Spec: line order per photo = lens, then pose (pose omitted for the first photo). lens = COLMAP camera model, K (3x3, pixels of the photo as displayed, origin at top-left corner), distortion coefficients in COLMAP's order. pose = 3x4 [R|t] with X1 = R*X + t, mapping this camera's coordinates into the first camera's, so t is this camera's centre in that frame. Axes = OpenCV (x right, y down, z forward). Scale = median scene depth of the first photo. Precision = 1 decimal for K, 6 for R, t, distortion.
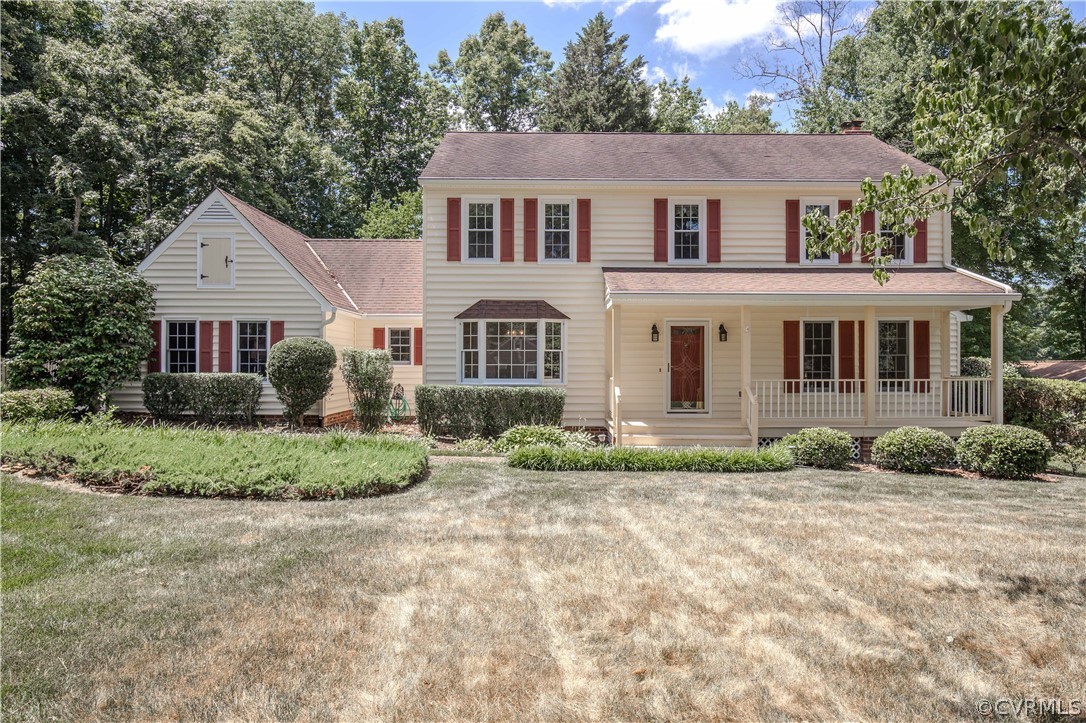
lens RADIAL K [[658.9, 0, 507.5], [0, 658.9, 340.6], [0, 0, 1]] dist [0.000420, 0.002672]
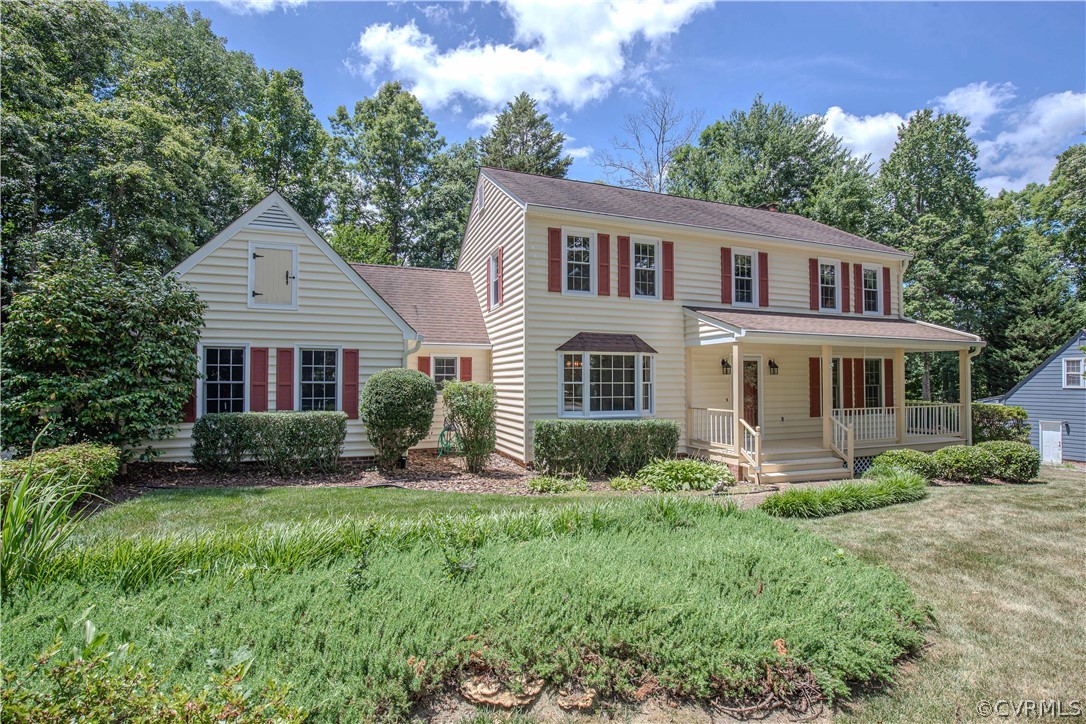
lens RADIAL K [[514.3, 0, 540.4], [0, 514.3, 362.7], [0, 0, 1]] dist [-0.024808, 0.001557]
pose [[0.937594, 0.009455, 0.347603, -0.367054], [-0.010072, 0.999949, -0.000029, -0.015179], [-0.347586, -0.003474, 0.937642, 0.287975]]
